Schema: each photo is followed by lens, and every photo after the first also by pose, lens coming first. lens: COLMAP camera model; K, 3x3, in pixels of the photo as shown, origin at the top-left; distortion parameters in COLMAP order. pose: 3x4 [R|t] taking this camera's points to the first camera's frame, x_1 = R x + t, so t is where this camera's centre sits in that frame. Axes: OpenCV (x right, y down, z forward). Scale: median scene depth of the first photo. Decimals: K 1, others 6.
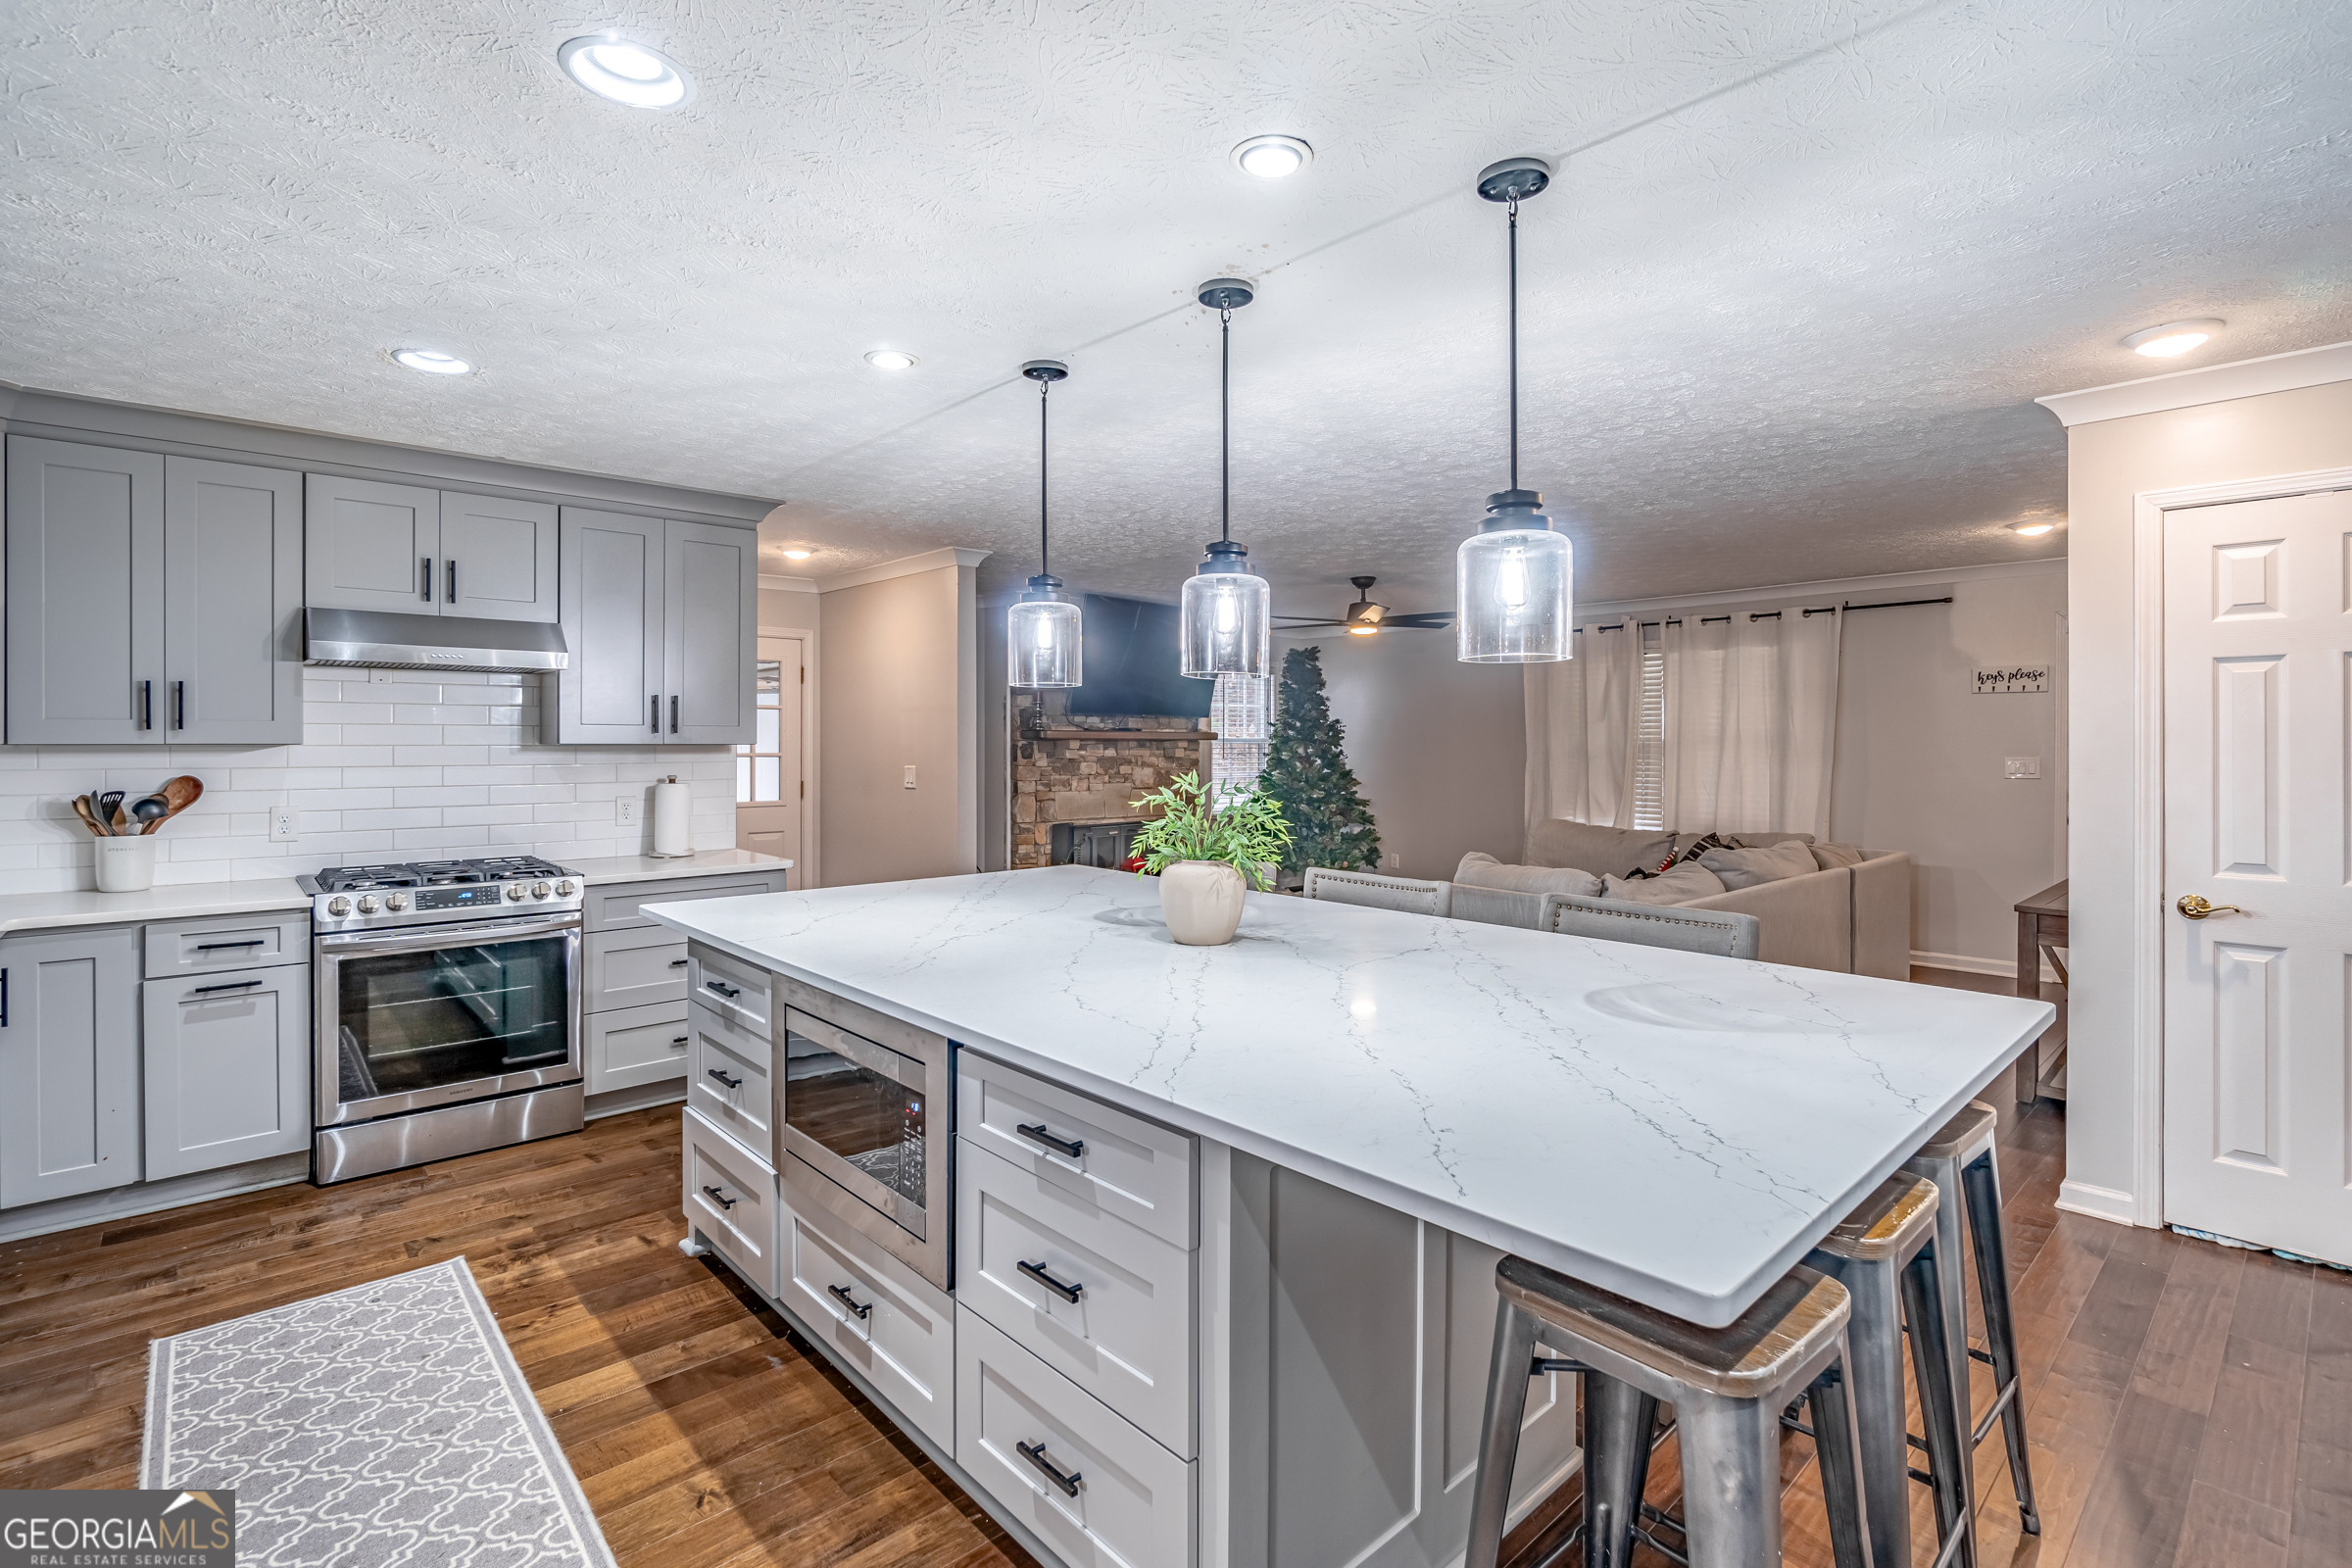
lens RADIAL K [[1082.9, 0, 1173.4], [0, 1082.9, 760.8], [0, 0, 1]] dist [-0.005563, -0.000259]
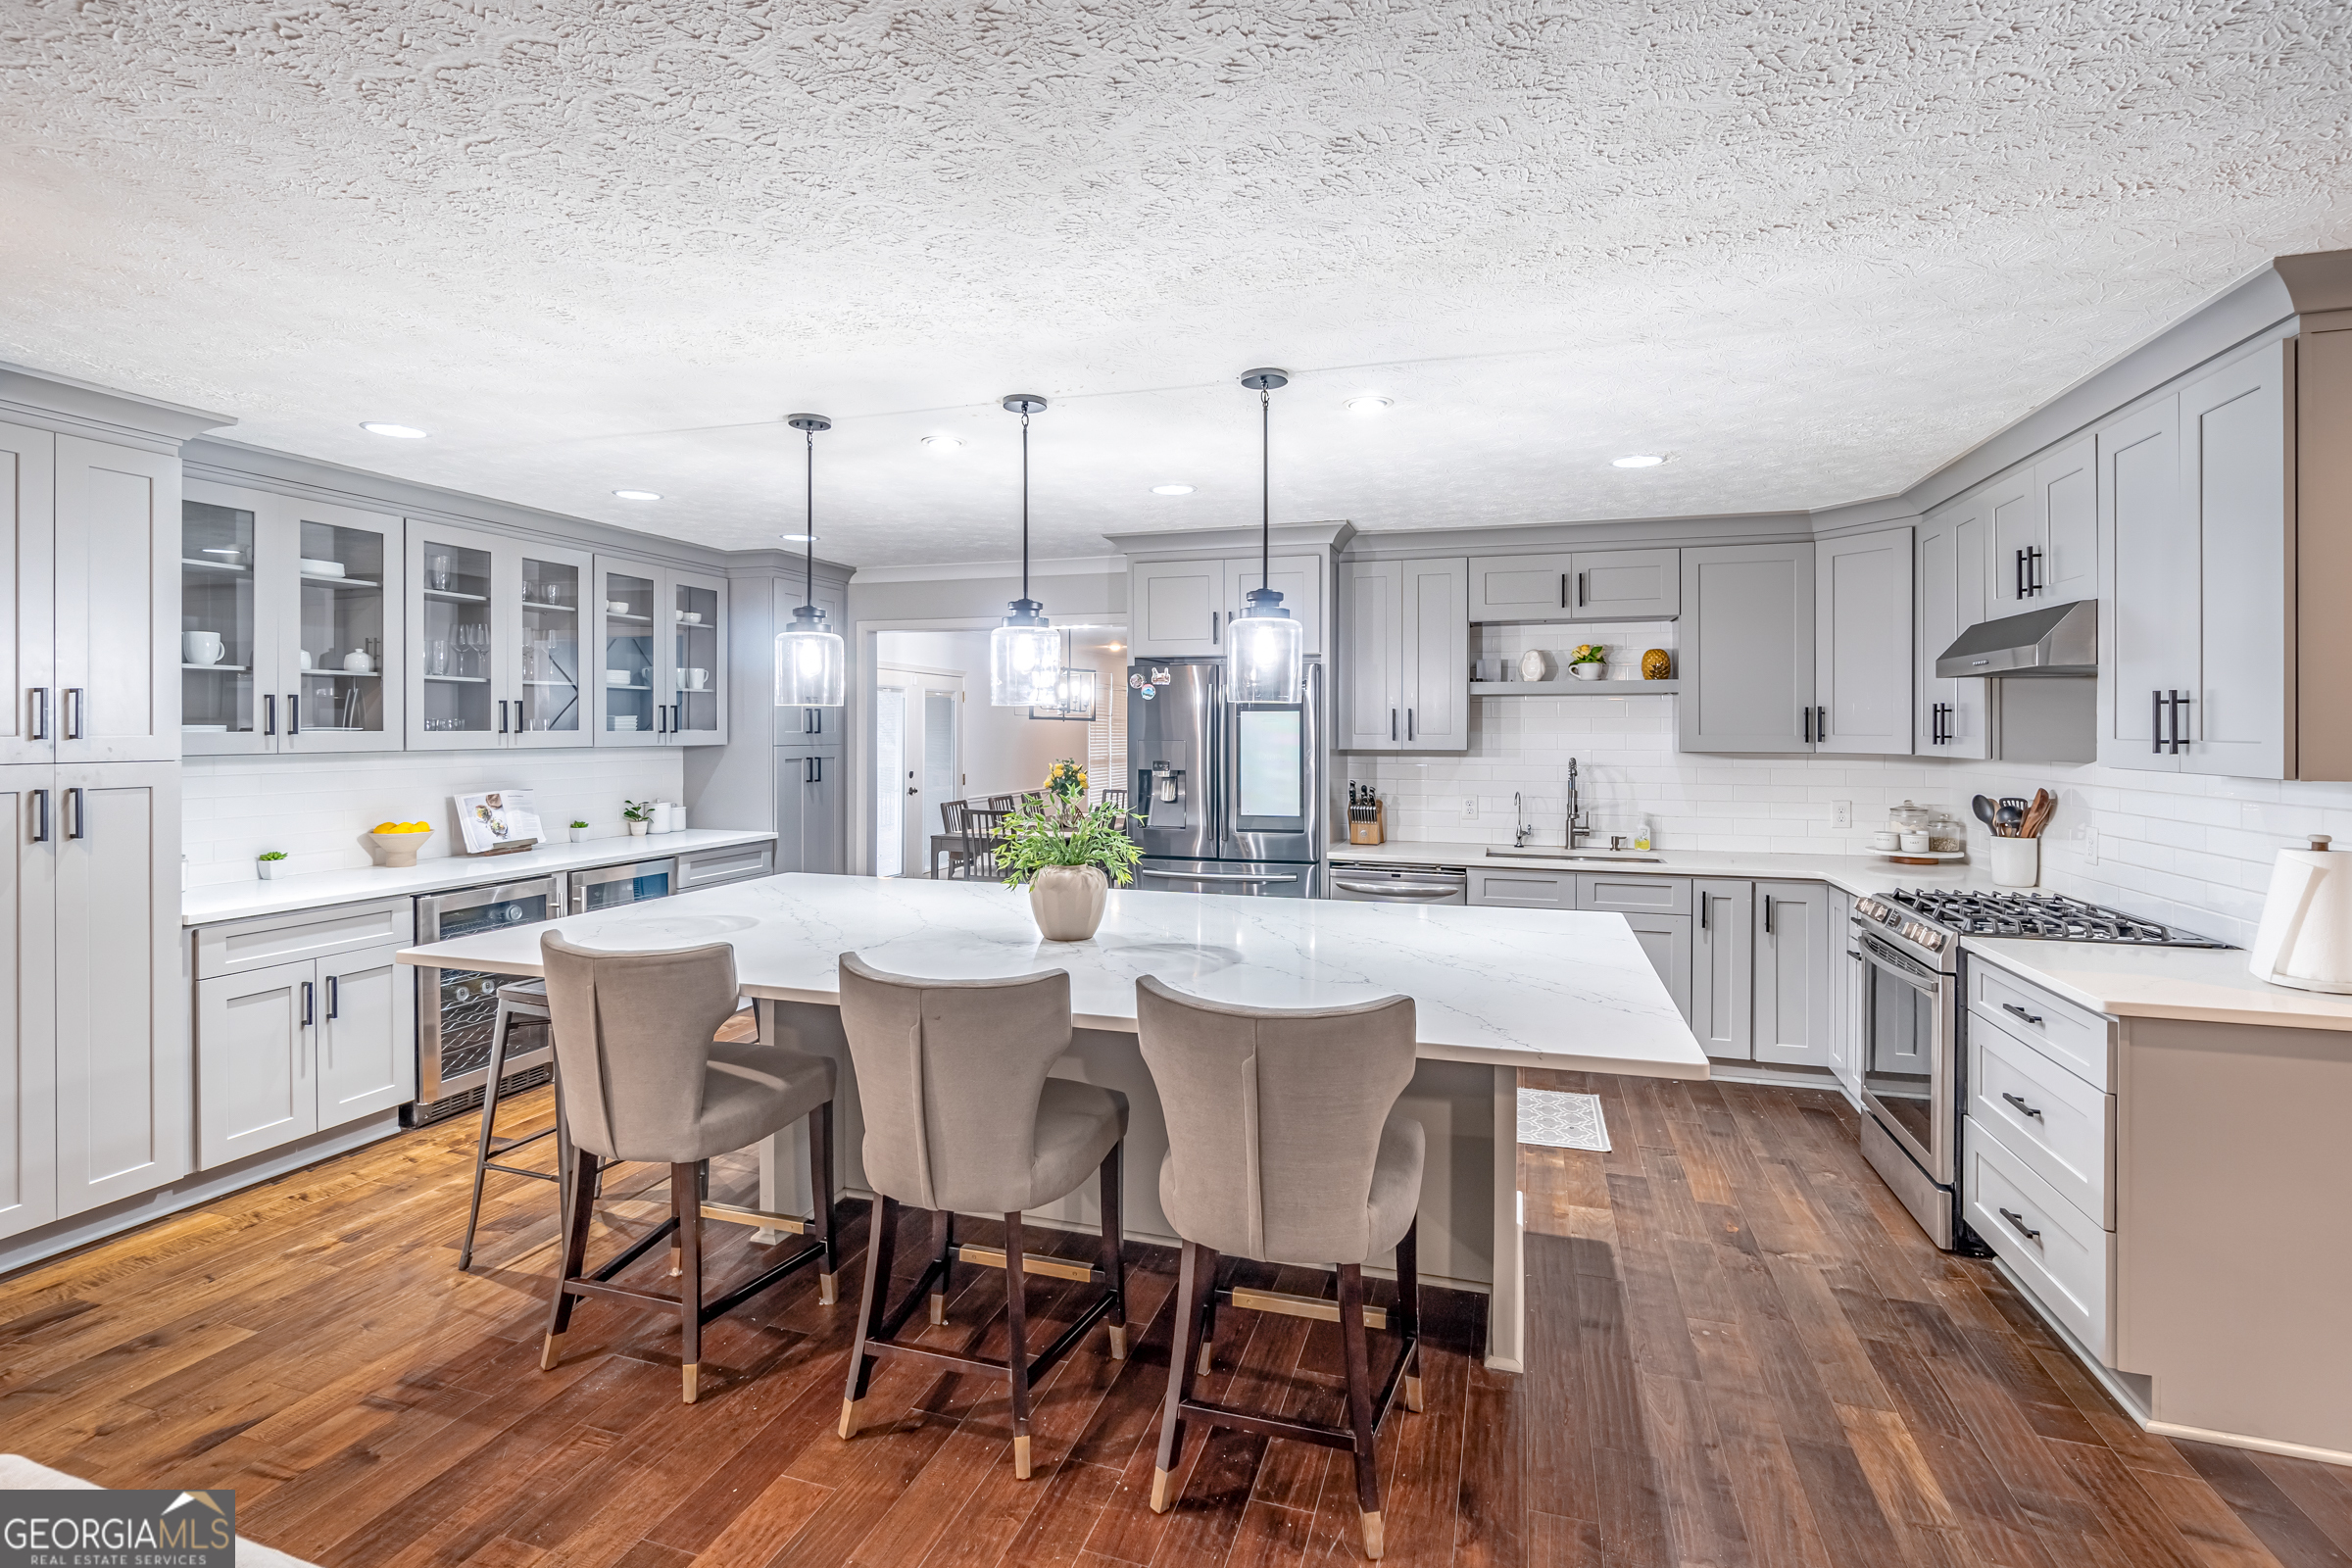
lens RADIAL K [[1082.9, 0, 1164.1], [0, 1082.9, 738.7], [0, 0, 1]] dist [-0.005563, -0.000259]
pose [[-0.870492, -0.001493, -0.492181, 0.483496], [-0.009326, 0.999866, 0.013461, -0.047729], [0.492095, 0.016308, -0.870389, 2.033270]]
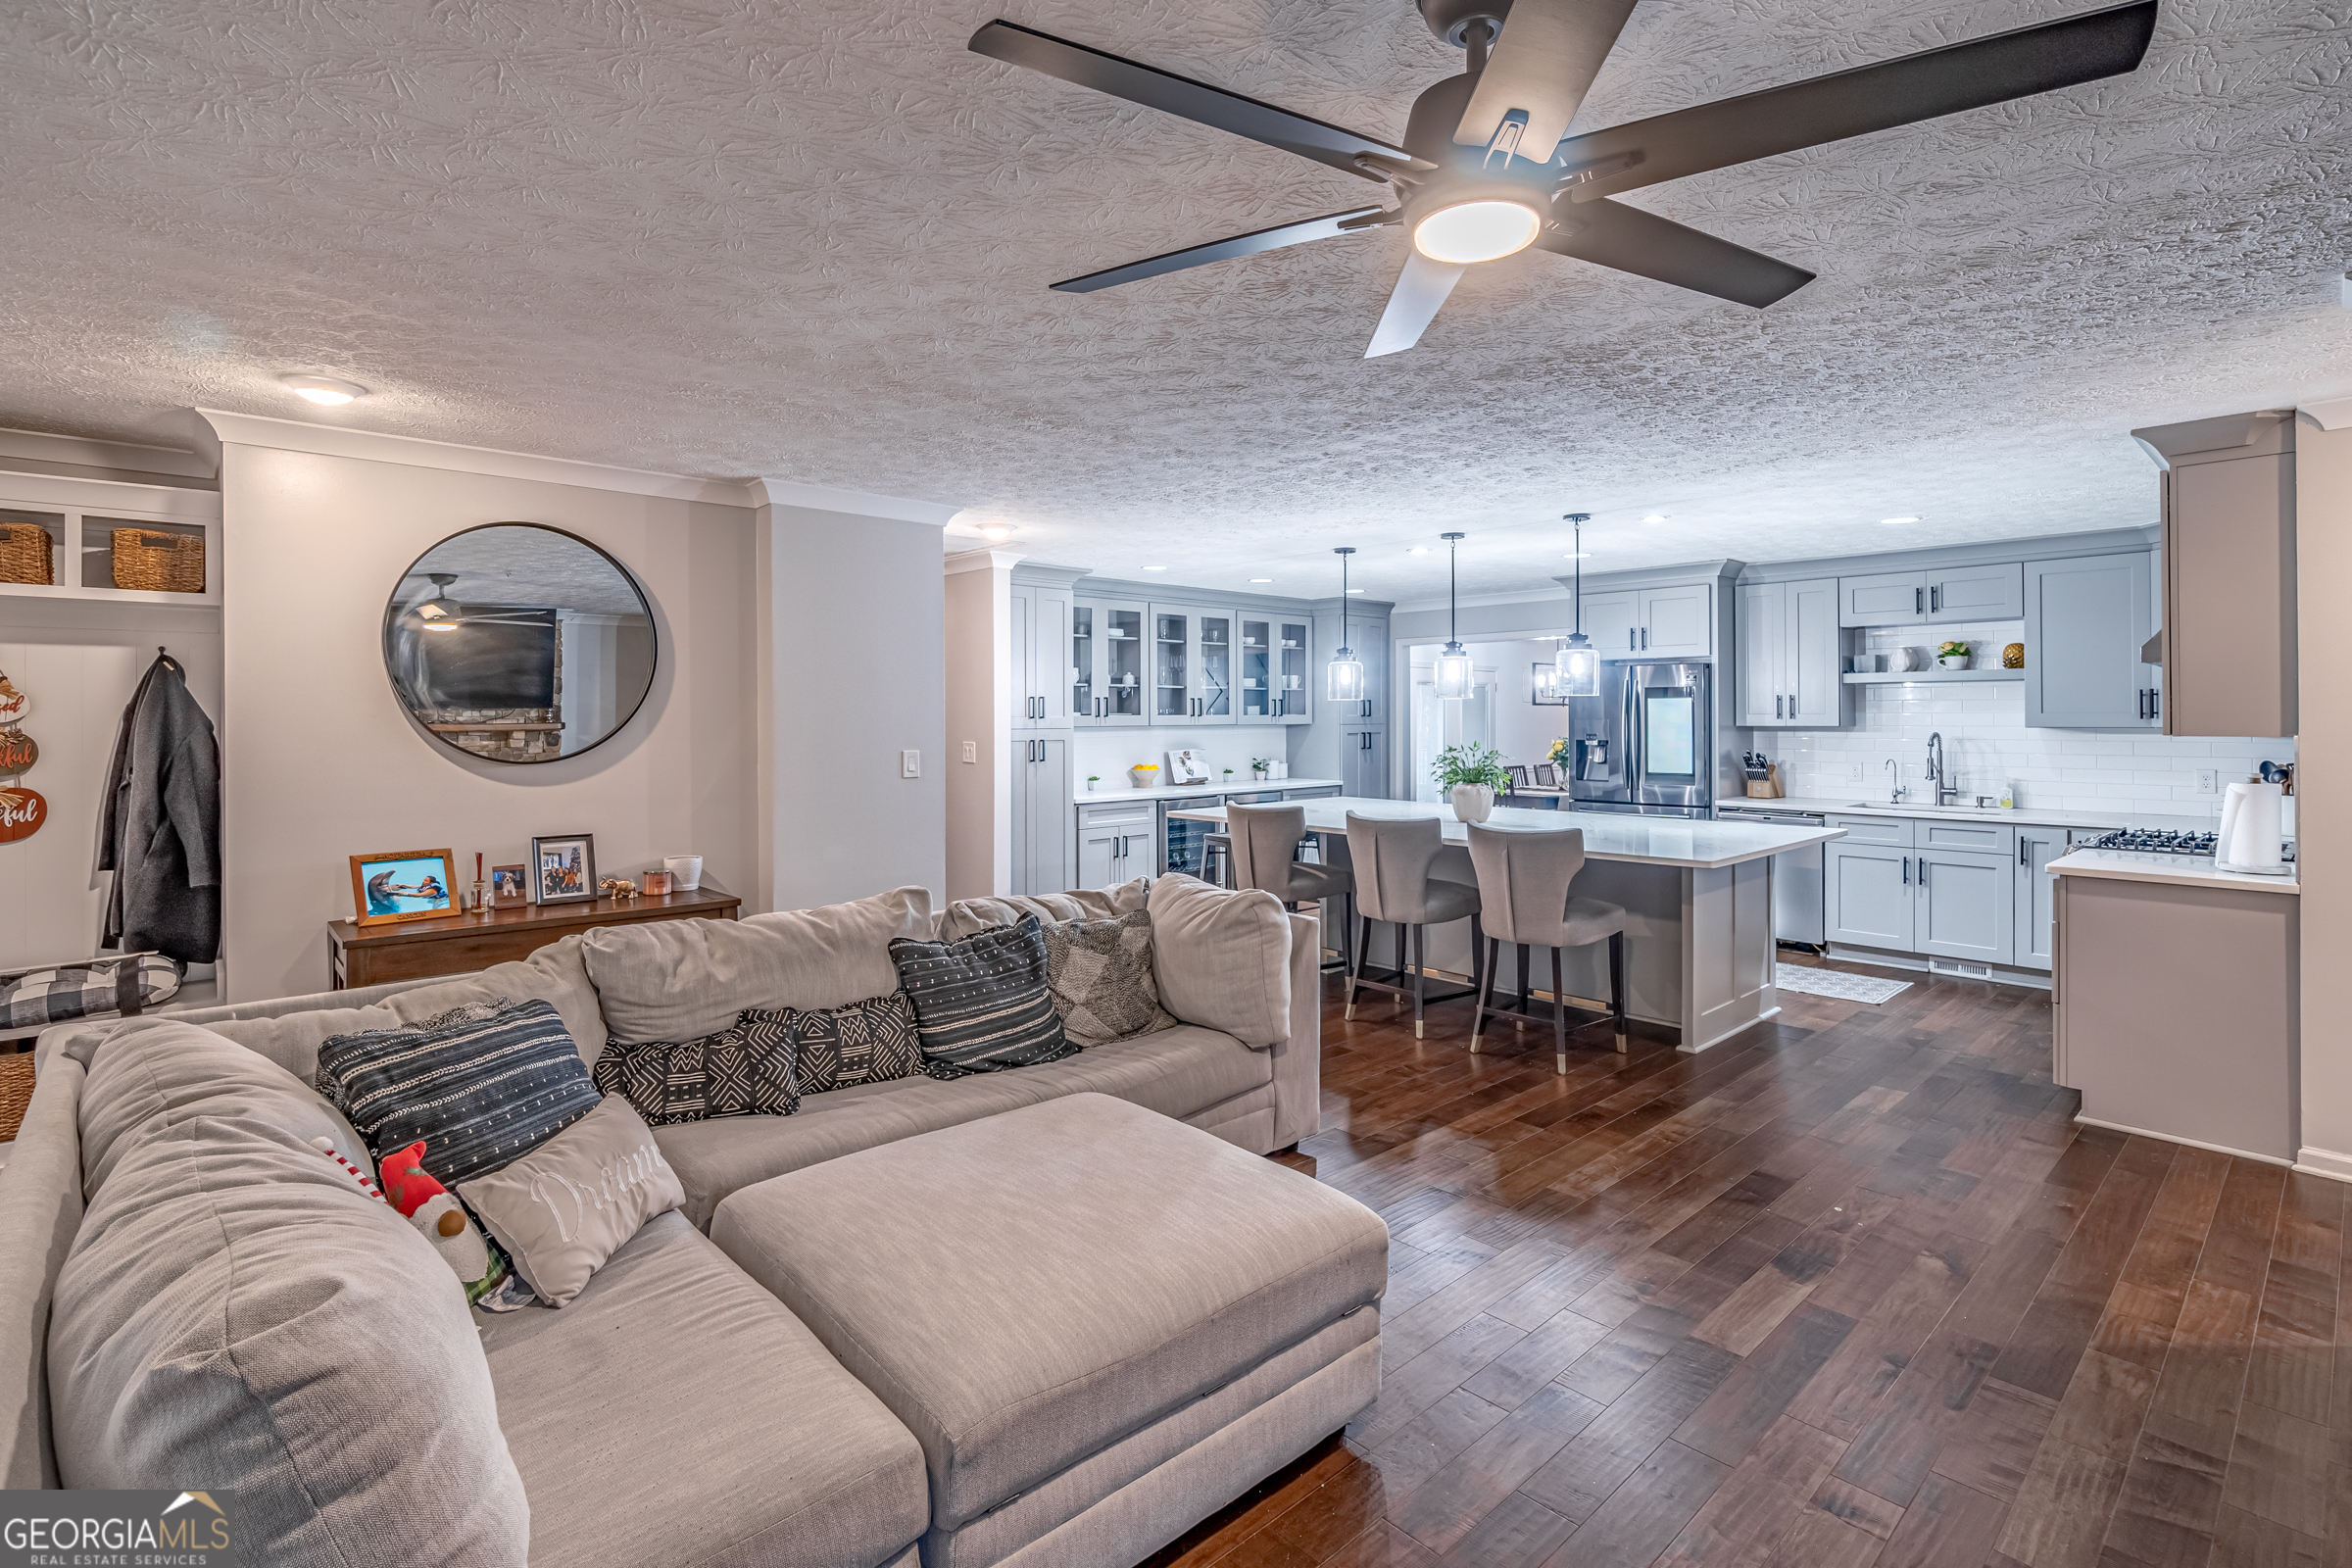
lens RADIAL K [[1082.9, 0, 1169.7], [0, 1082.9, 720.2], [0, 0, 1]] dist [-0.005563, -0.000259]
pose [[-0.999894, -0.000767, 0.014539, 0.572023], [-0.000604, 0.999936, 0.011263, -0.047304], [-0.014546, 0.011253, -0.999831, 3.086436]]
